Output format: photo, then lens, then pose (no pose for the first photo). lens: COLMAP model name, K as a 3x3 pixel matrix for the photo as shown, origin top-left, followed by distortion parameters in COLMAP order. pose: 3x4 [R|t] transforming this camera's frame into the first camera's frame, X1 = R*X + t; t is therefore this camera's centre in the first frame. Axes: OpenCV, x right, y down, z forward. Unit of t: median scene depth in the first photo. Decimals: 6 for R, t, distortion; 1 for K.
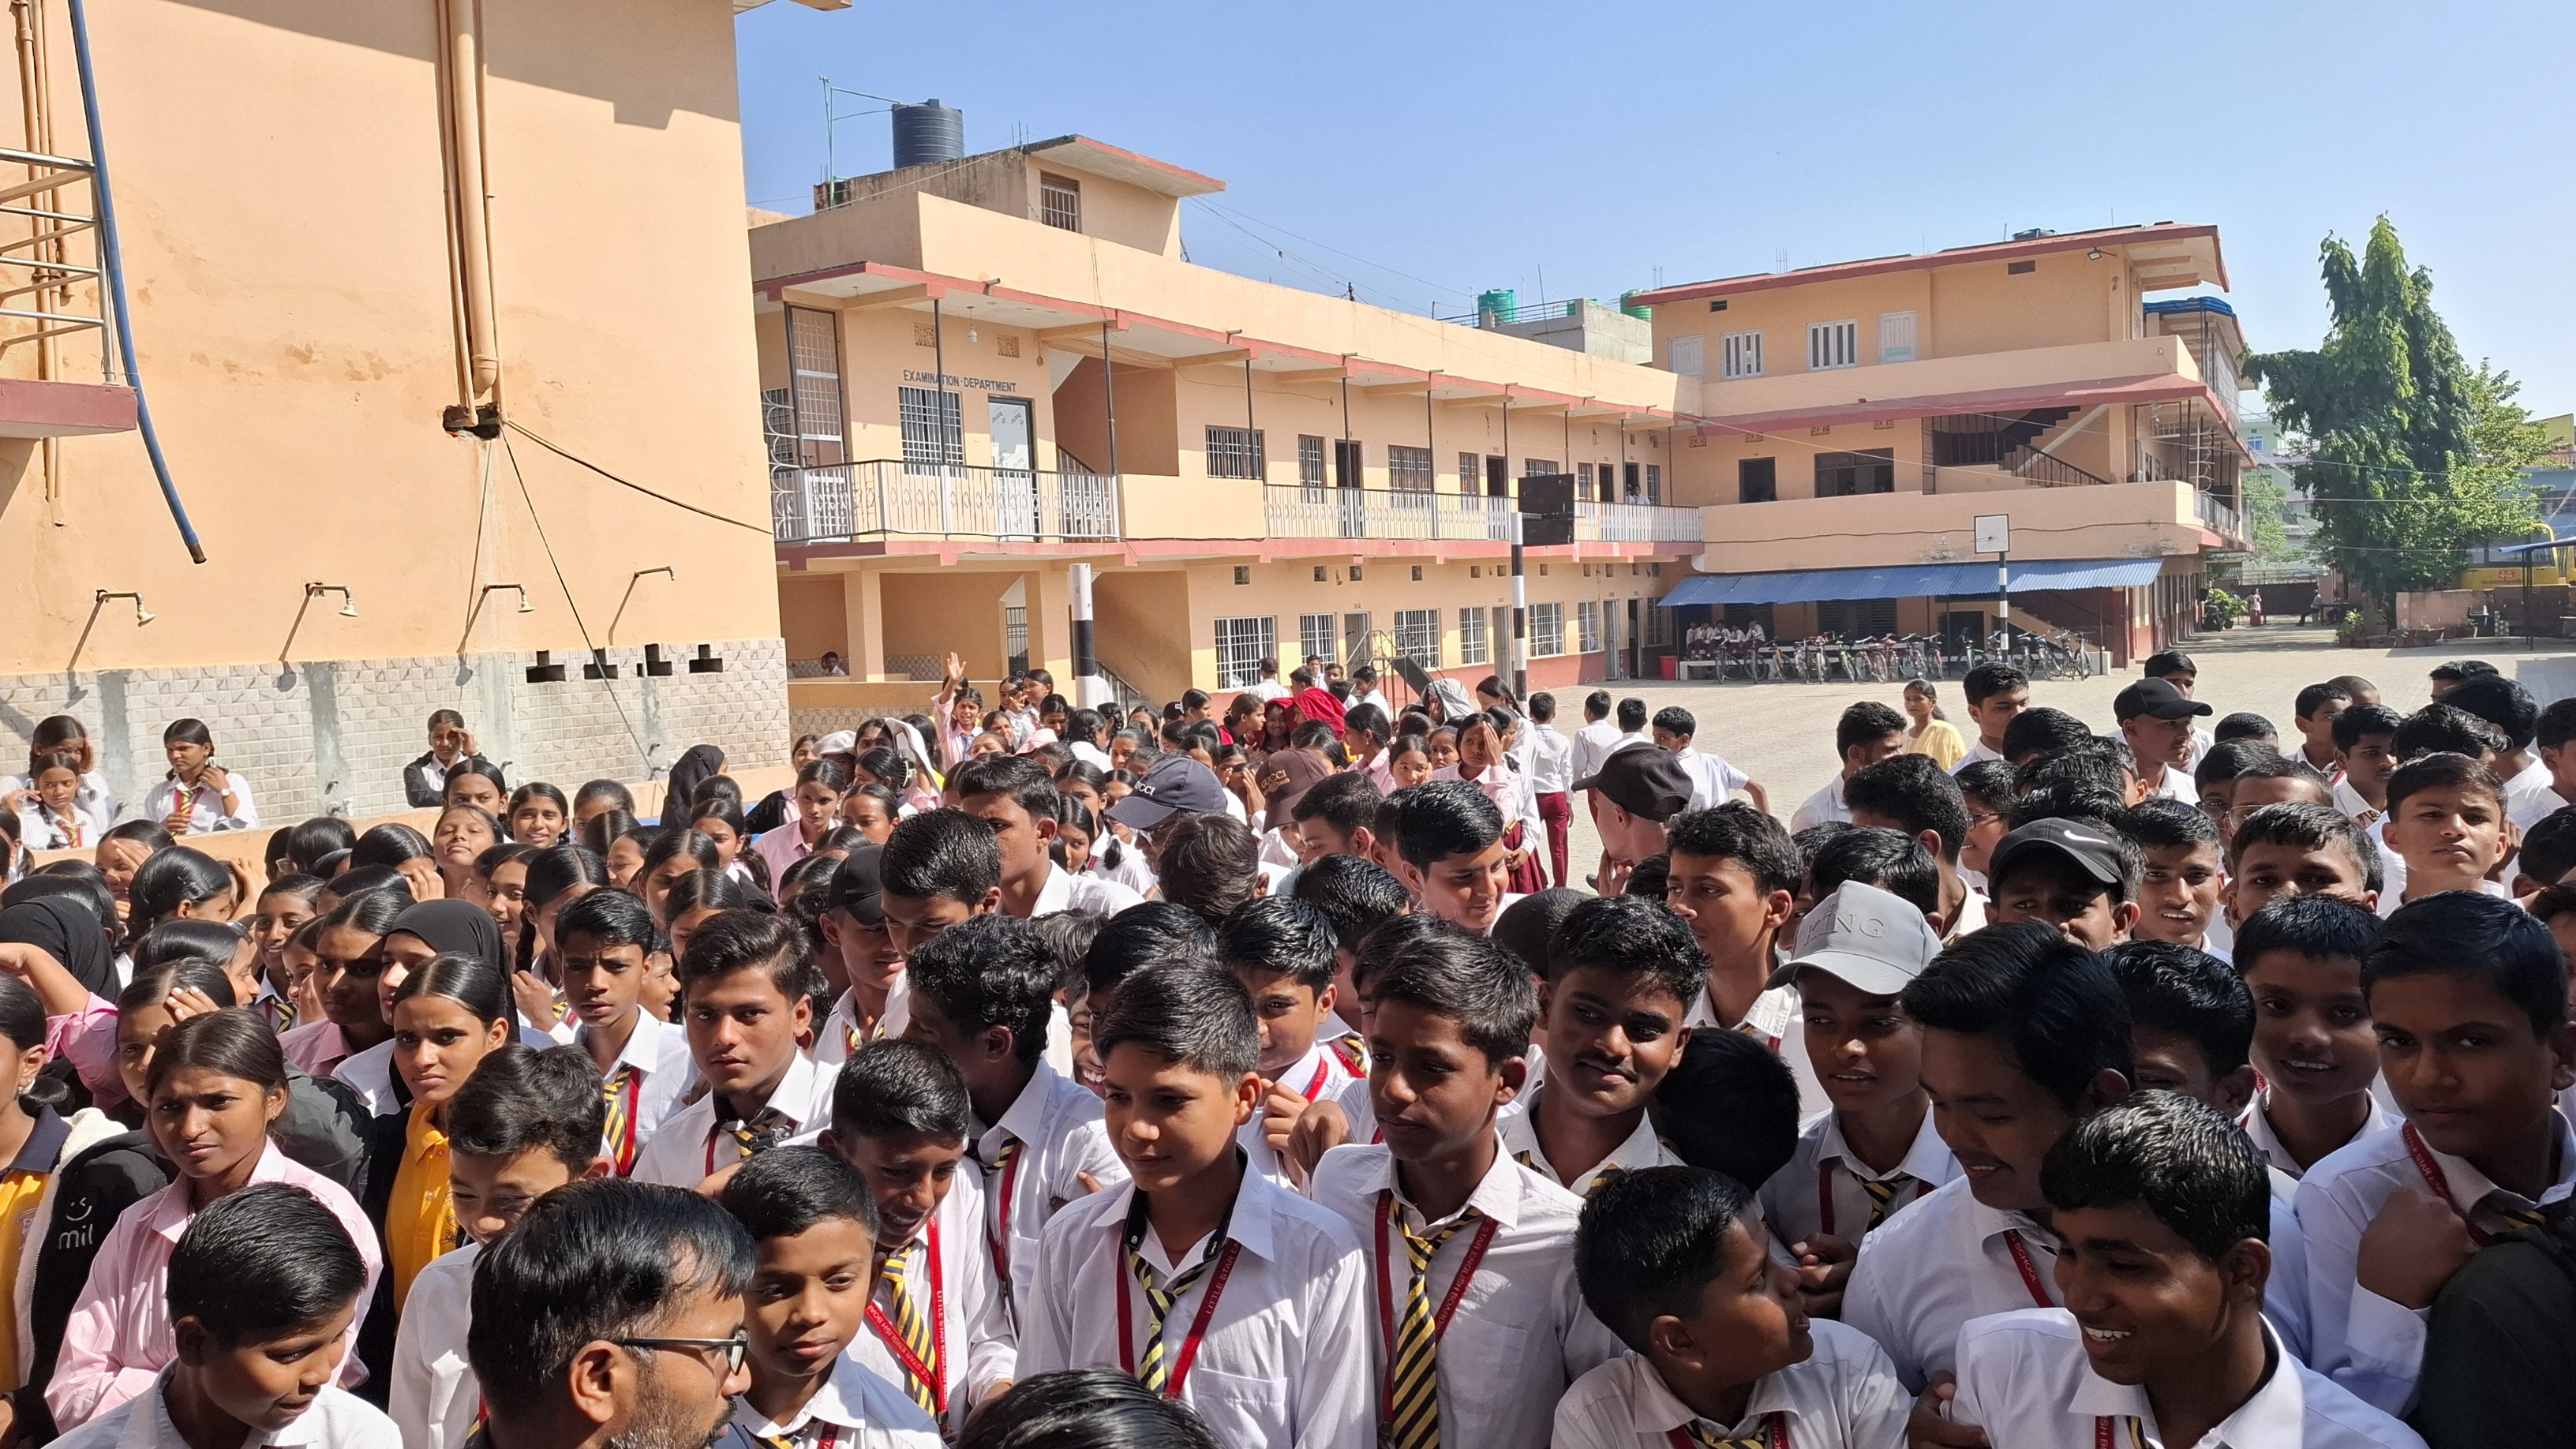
lens RADIAL K [[1803.8, 0, 1288.0], [0, 1803.8, 718.0], [0, 0, 1]] dist [0.119255, -0.215470]
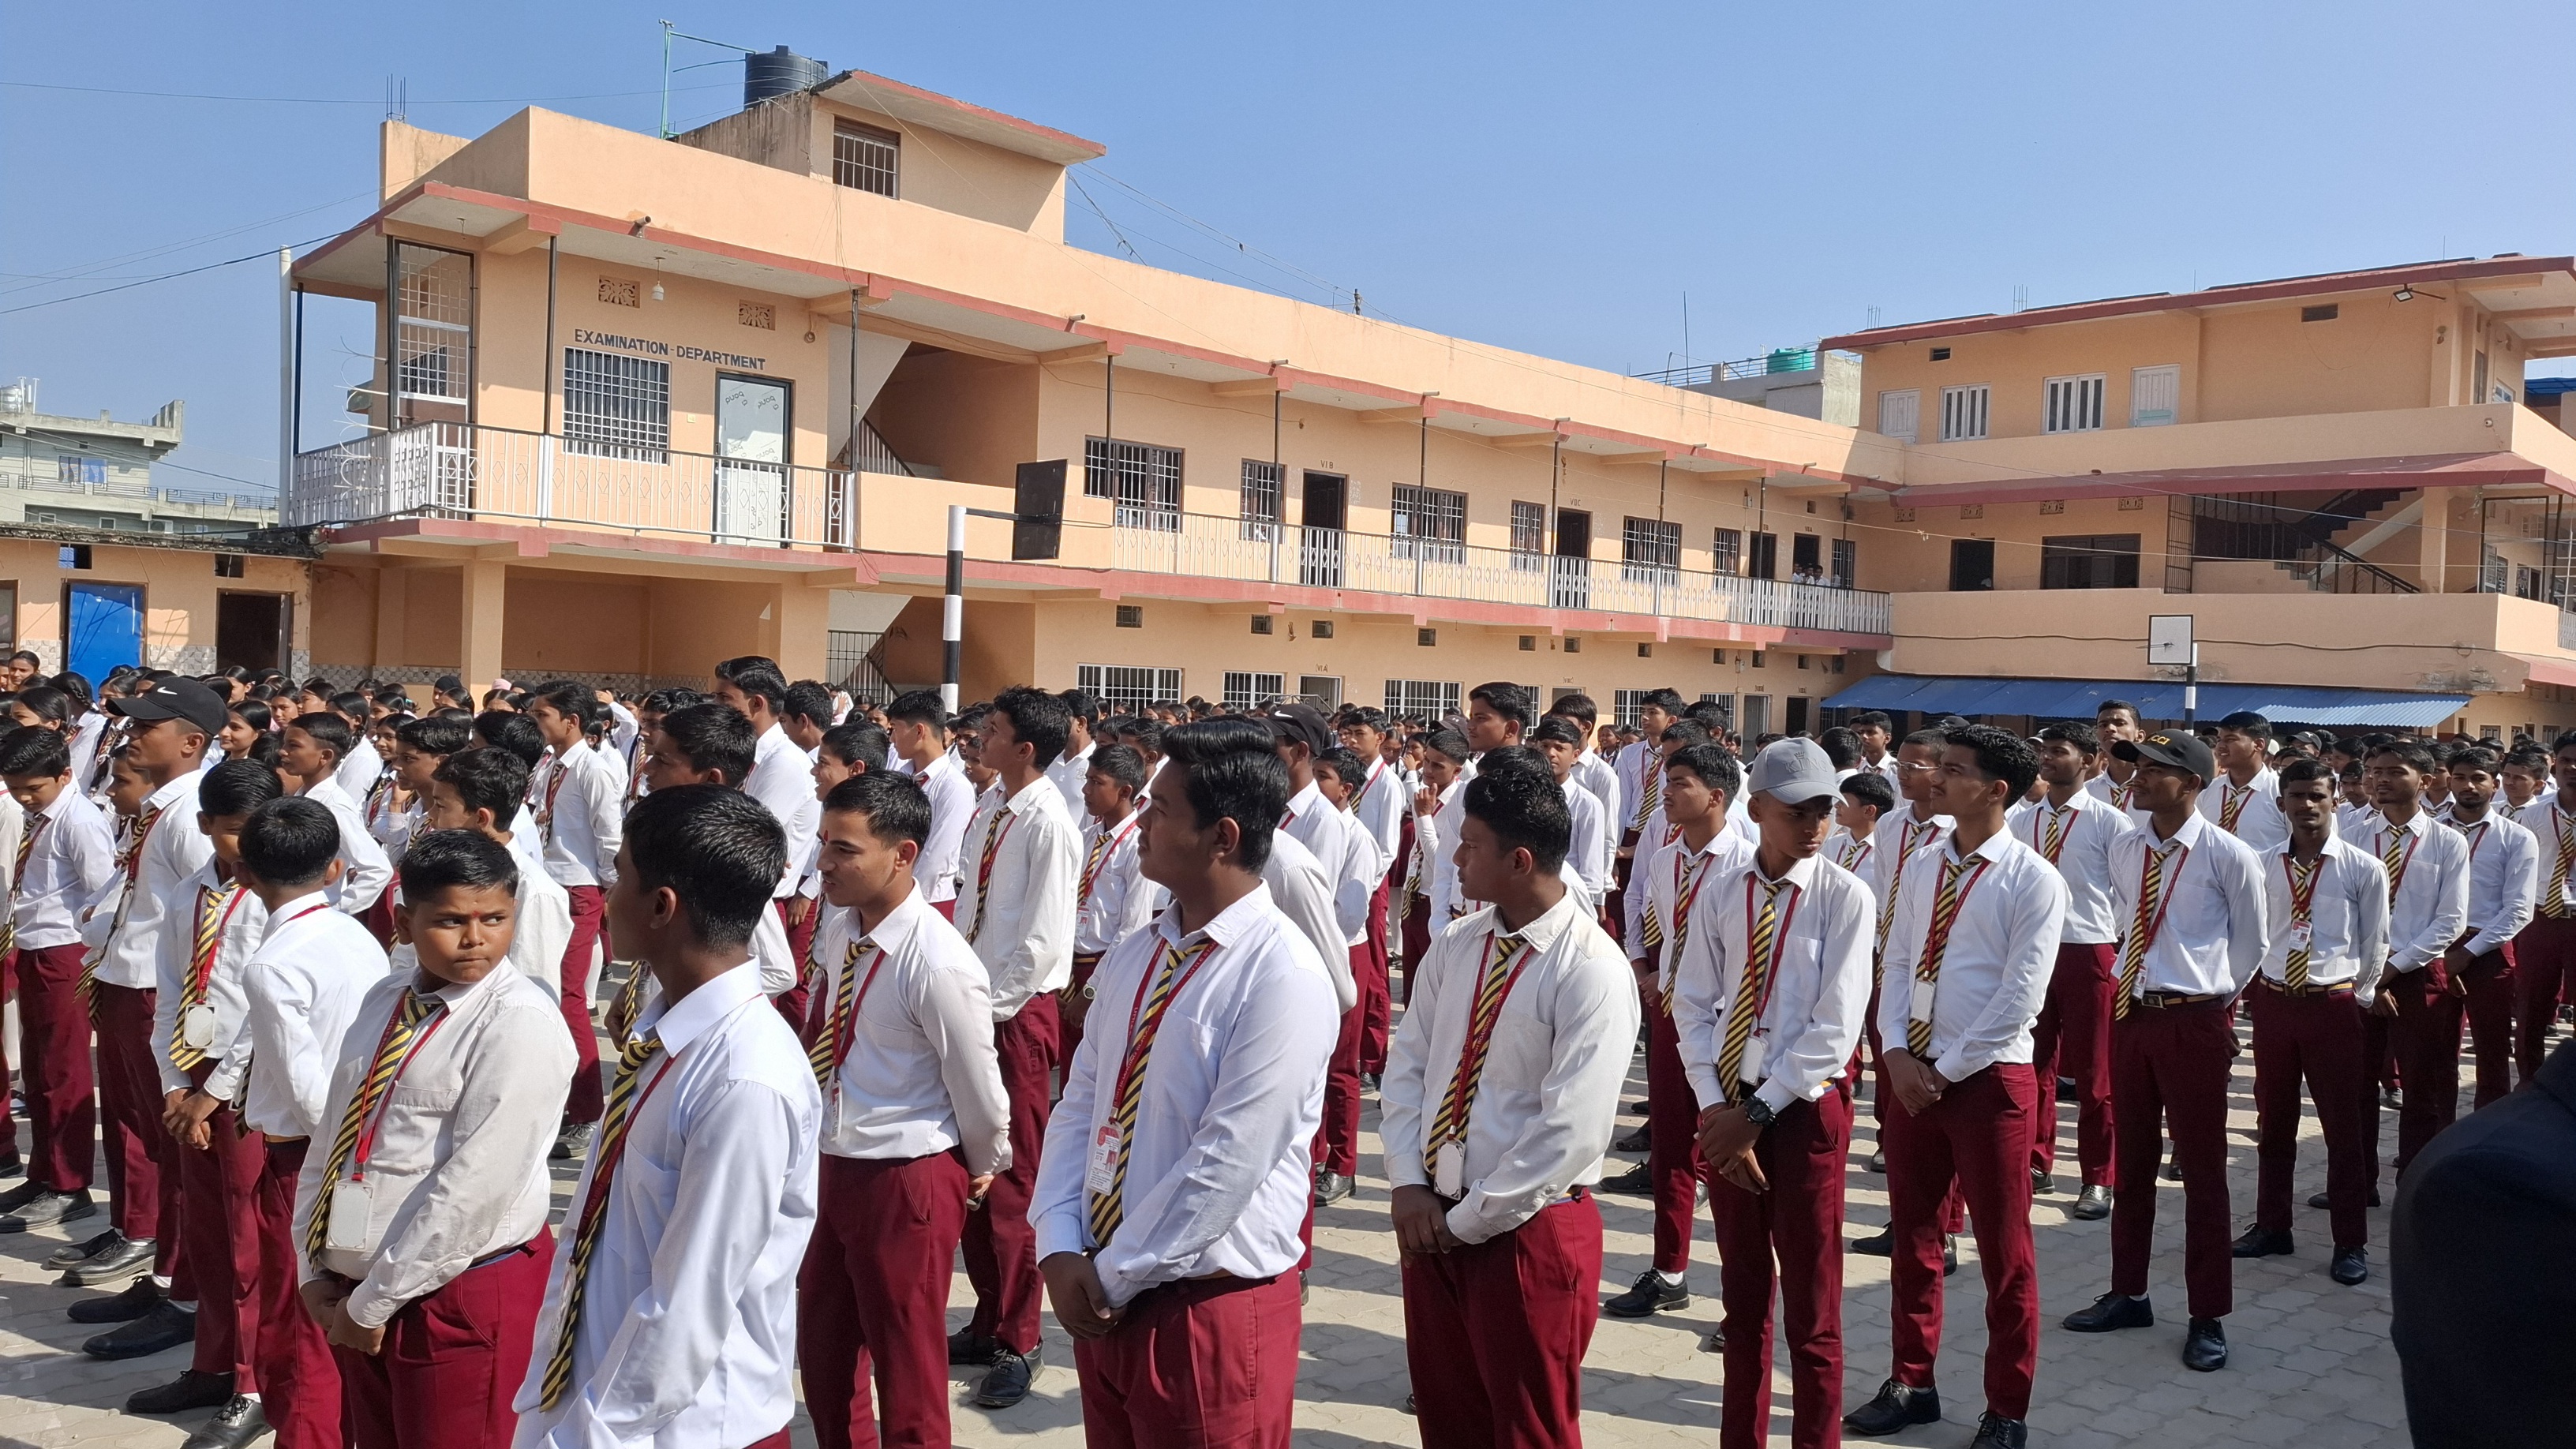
lens RADIAL K [[1803.8, 0, 1288.0], [0, 1803.8, 718.0], [0, 0, 1]] dist [0.119255, -0.215470]
pose [[0.967516, 0.078991, -0.240153, 0.177575], [-0.089796, 0.995367, -0.034368, -0.007190], [0.236325, 0.054816, 0.970127, 0.146672]]
